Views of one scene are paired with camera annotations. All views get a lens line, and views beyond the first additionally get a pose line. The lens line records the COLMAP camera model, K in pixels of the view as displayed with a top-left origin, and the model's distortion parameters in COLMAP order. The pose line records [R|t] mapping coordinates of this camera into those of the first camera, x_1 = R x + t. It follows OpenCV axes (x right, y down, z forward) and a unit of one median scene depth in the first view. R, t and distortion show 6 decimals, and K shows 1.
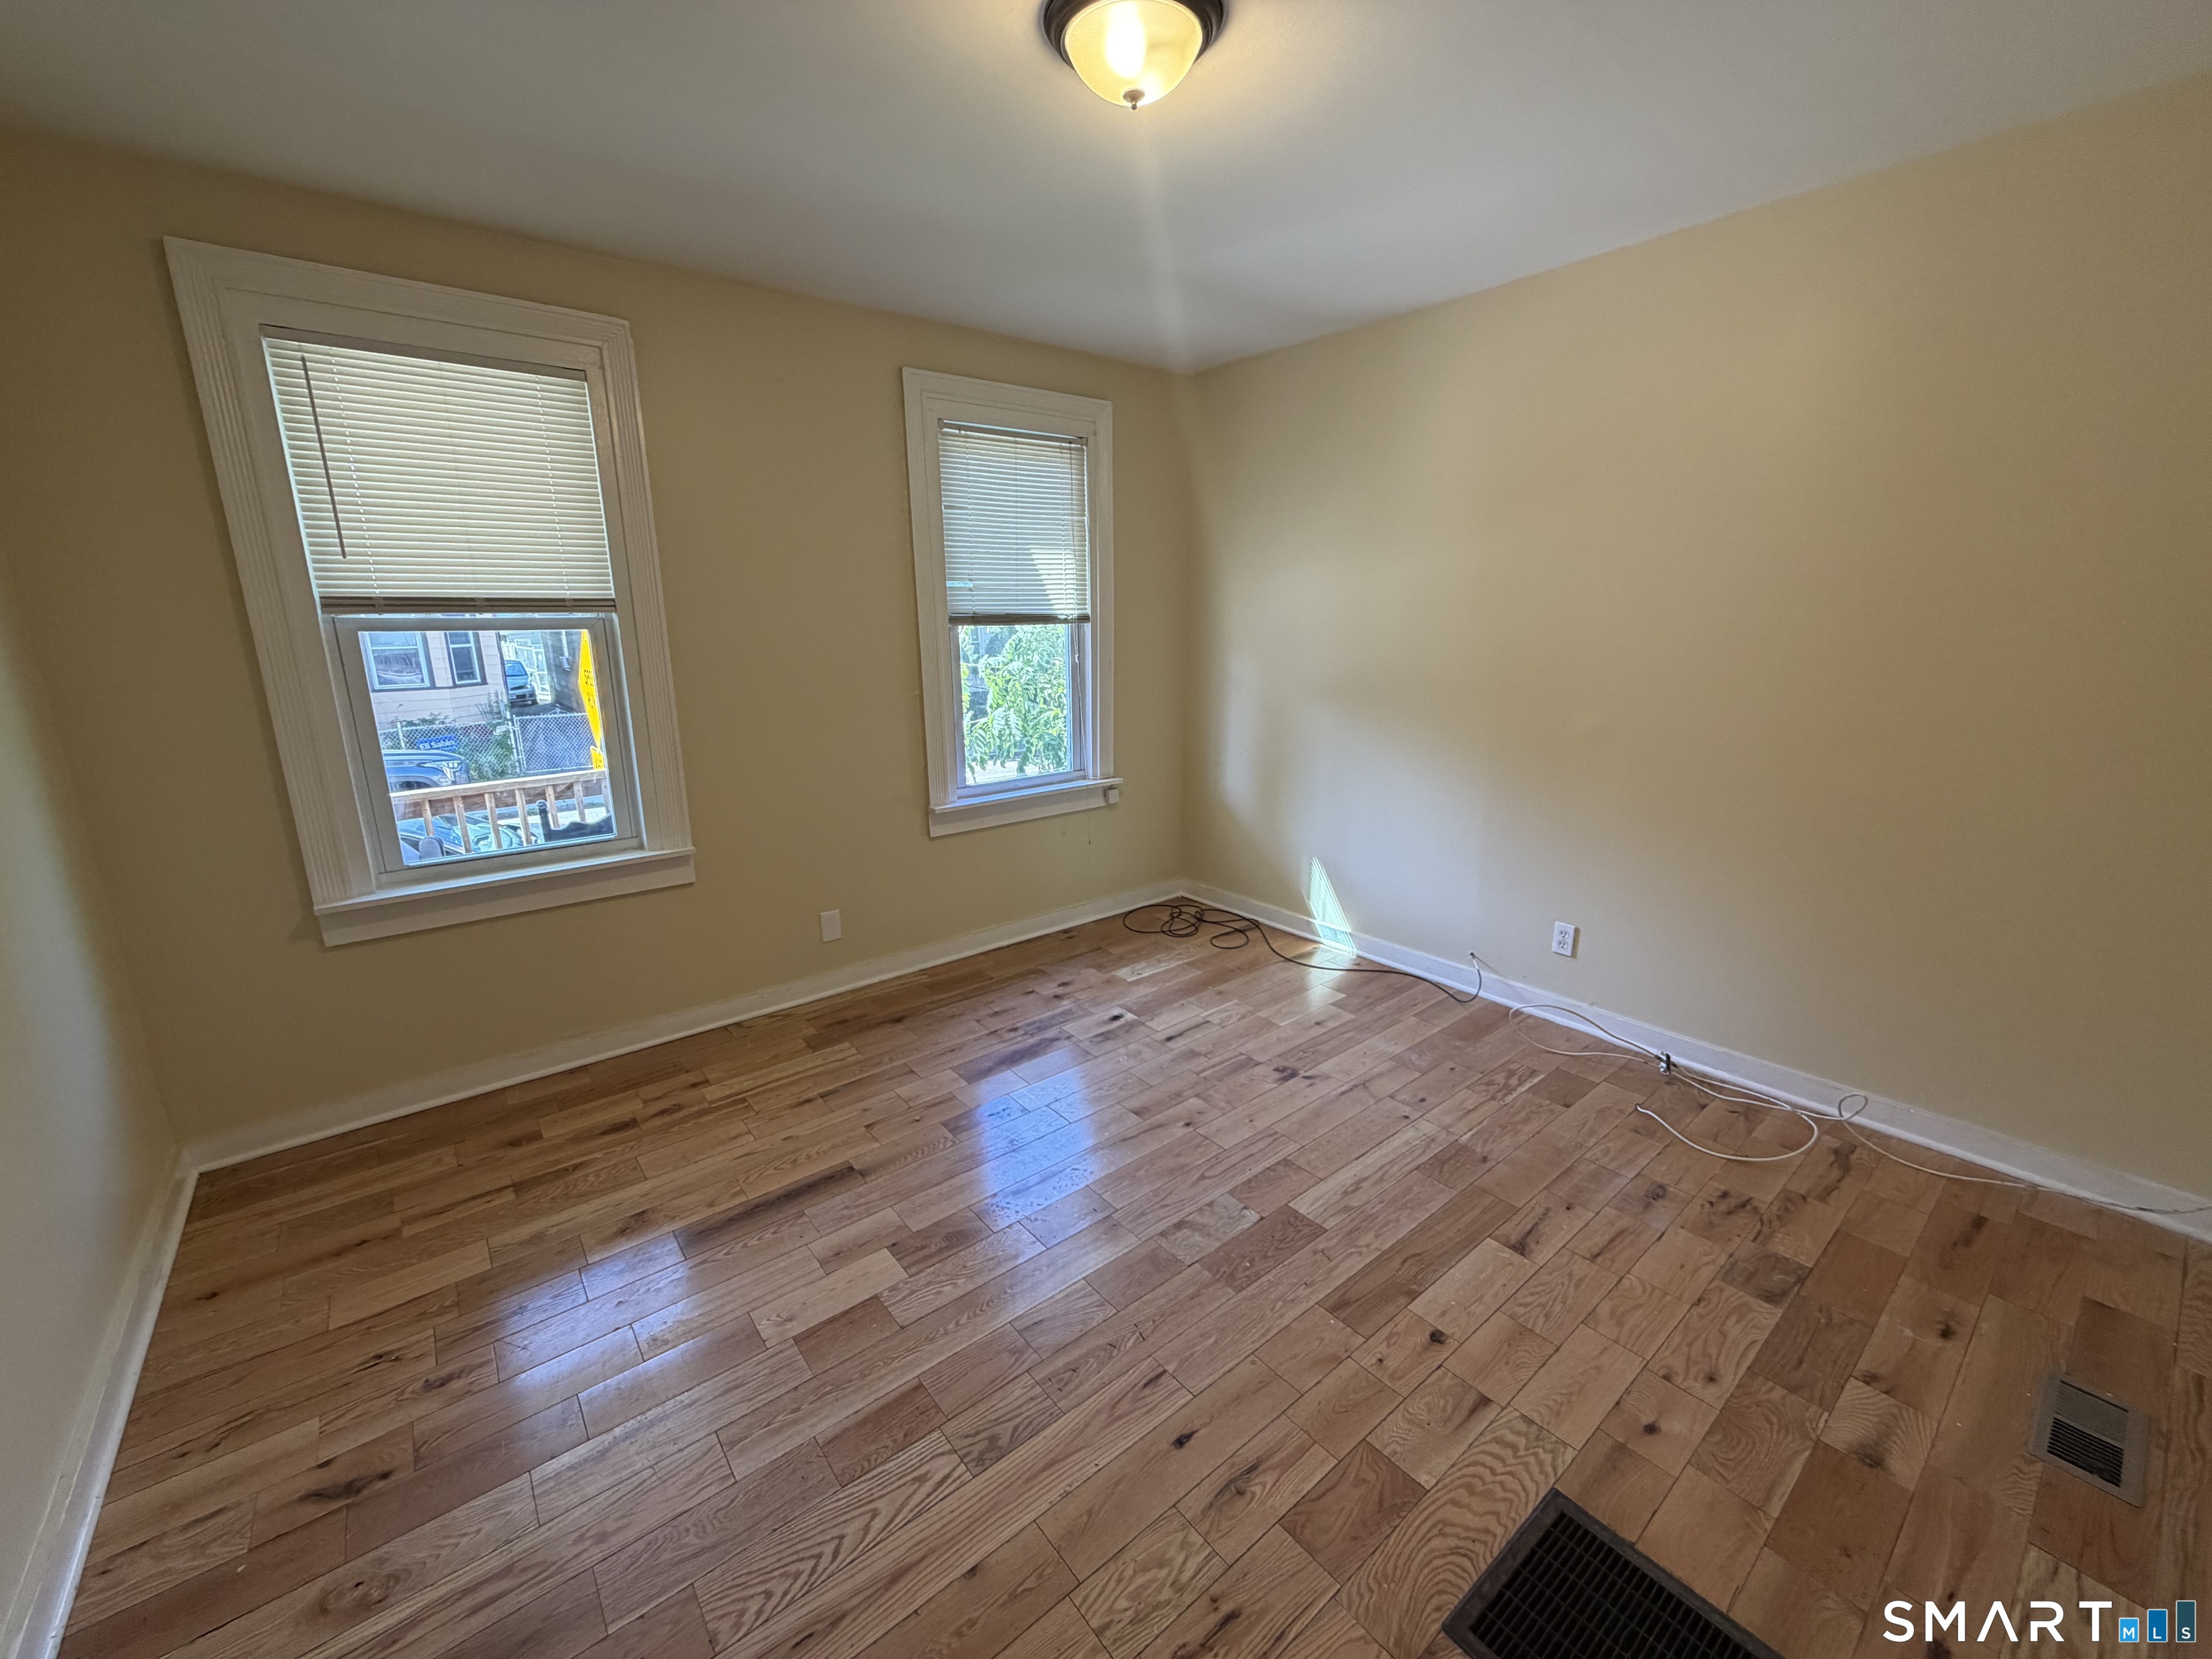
lens RADIAL K [[885.2, 0, 1104.8], [0, 885.2, 830.9], [0, 0, 1]] dist [-0.000213, -0.000330]
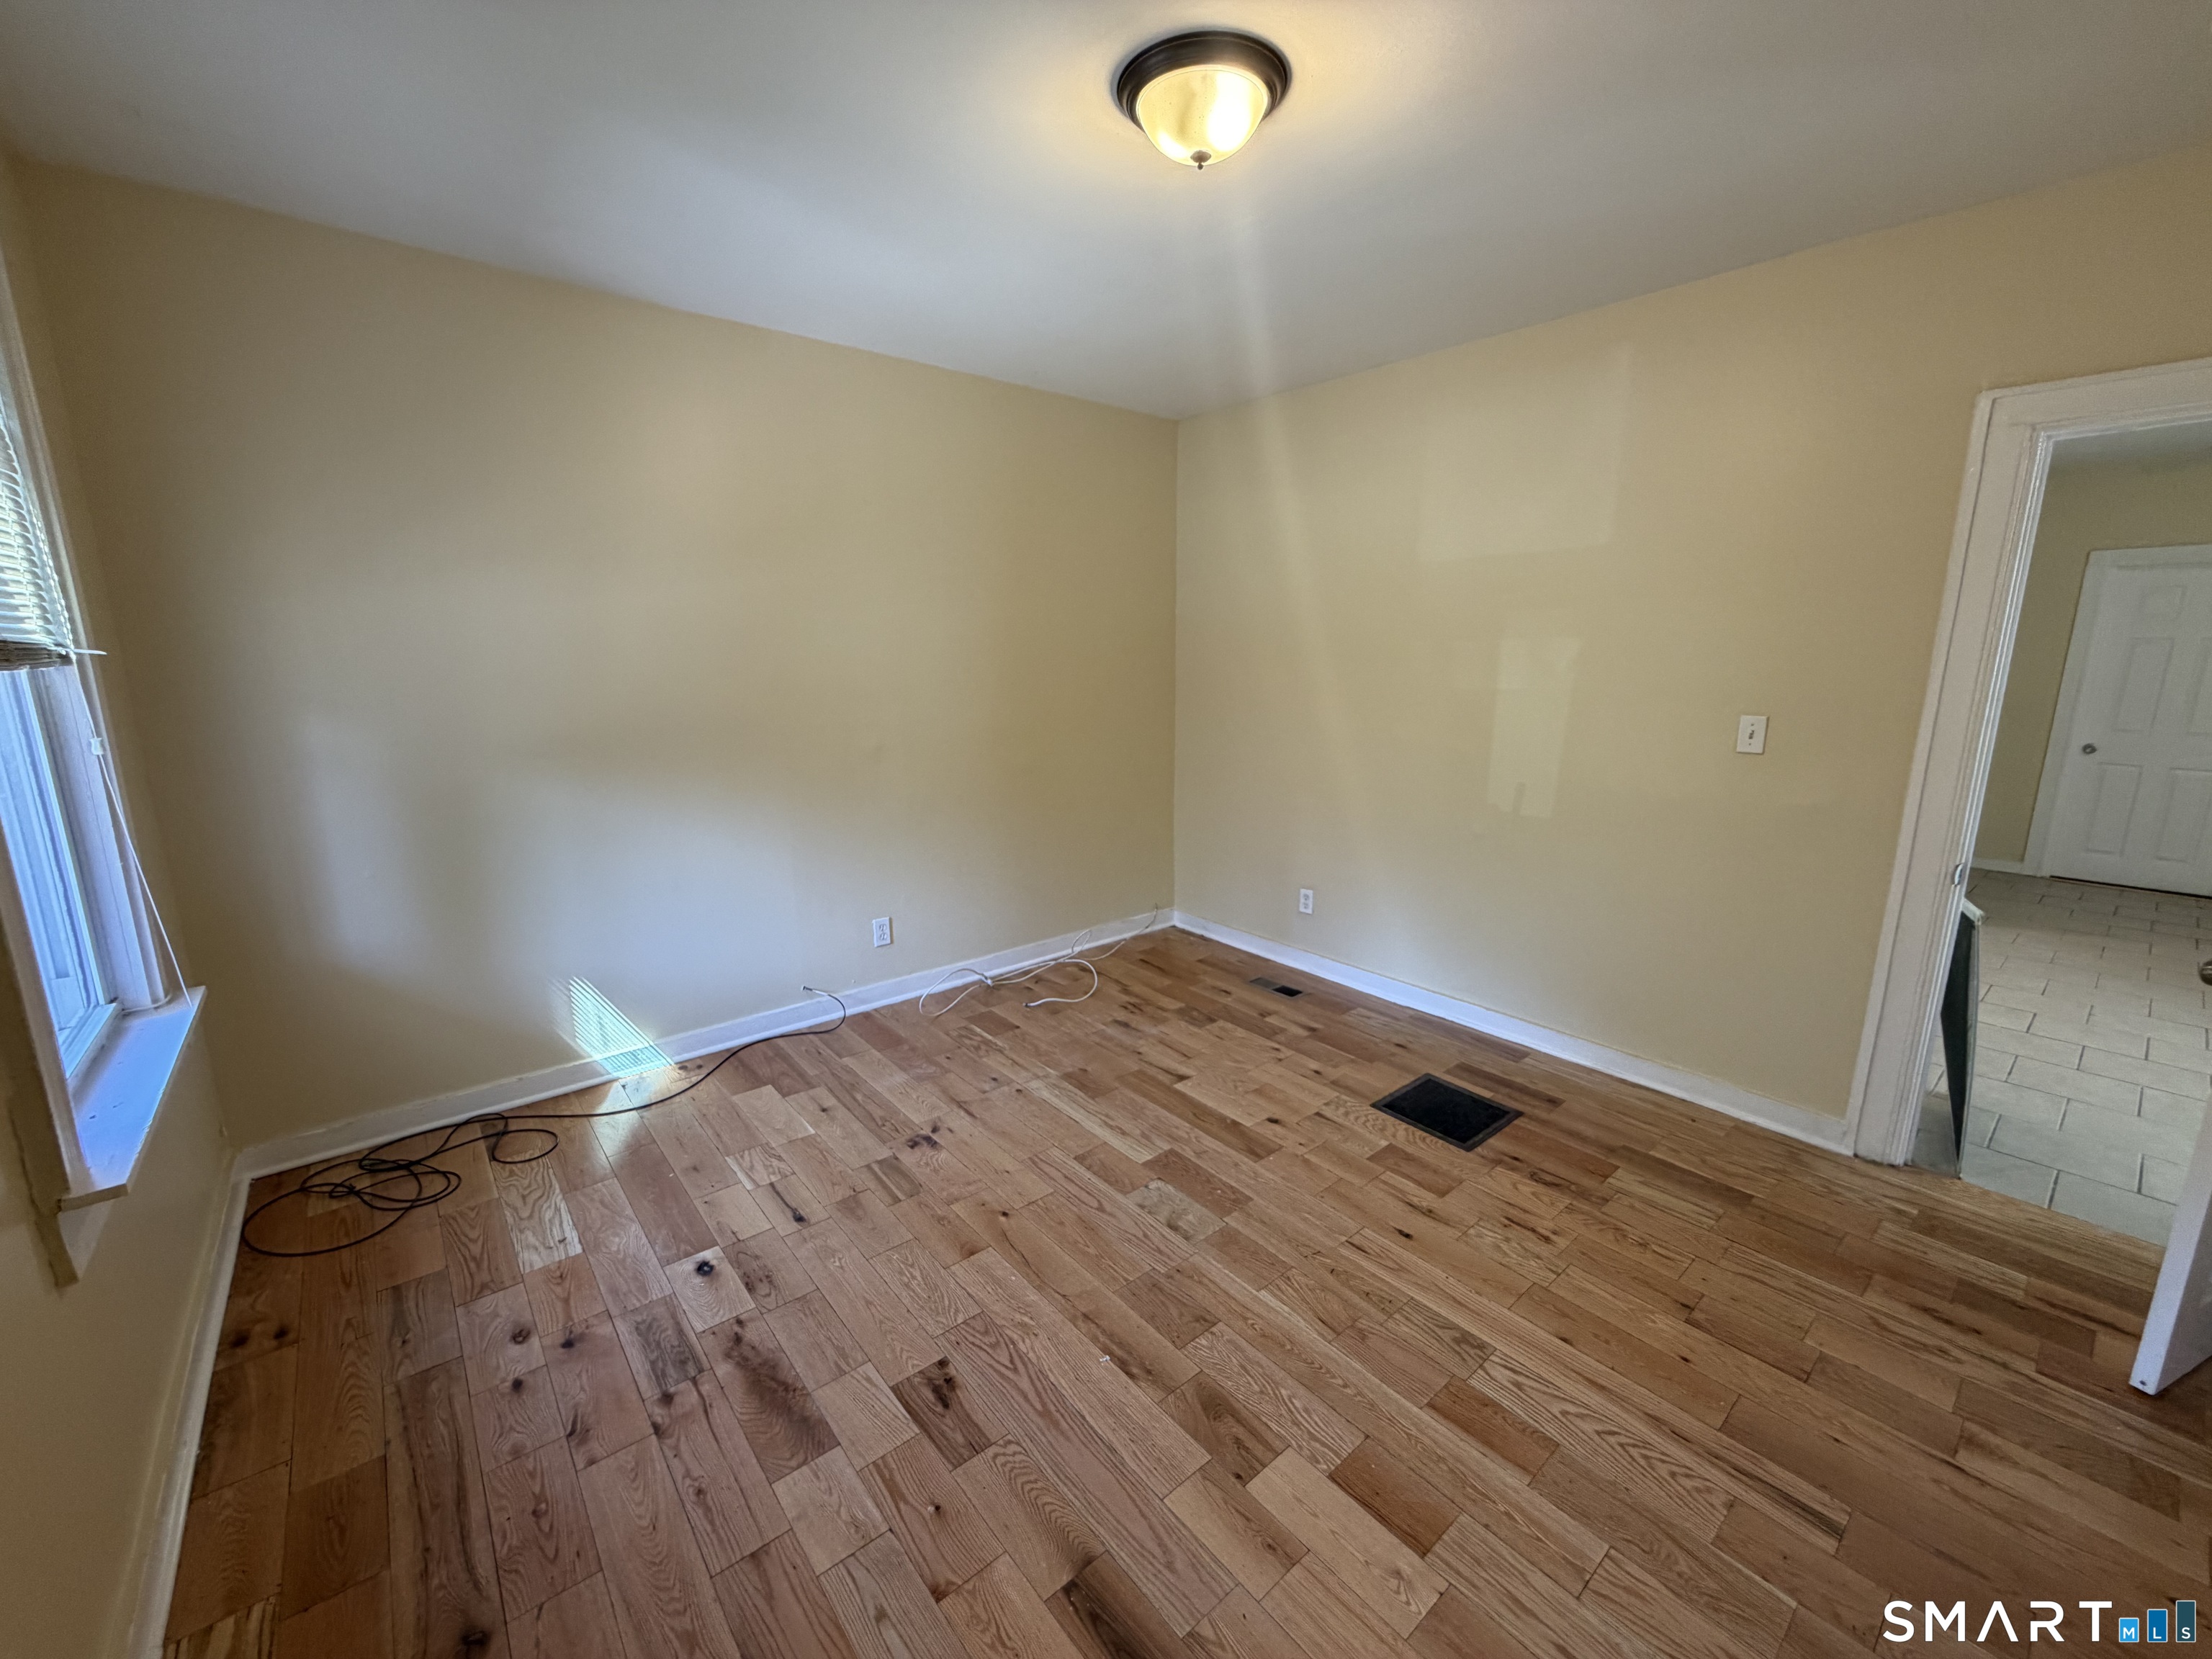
lens RADIAL K [[885.2, 0, 1104.8], [0, 885.2, 830.9], [0, 0, 1]] dist [-0.000213, -0.000330]
pose [[-0.023612, -0.187977, 0.981890, -0.806316], [0.239330, 0.952541, 0.188114, -0.203663], [-0.970651, 0.239438, 0.022497, 0.896471]]
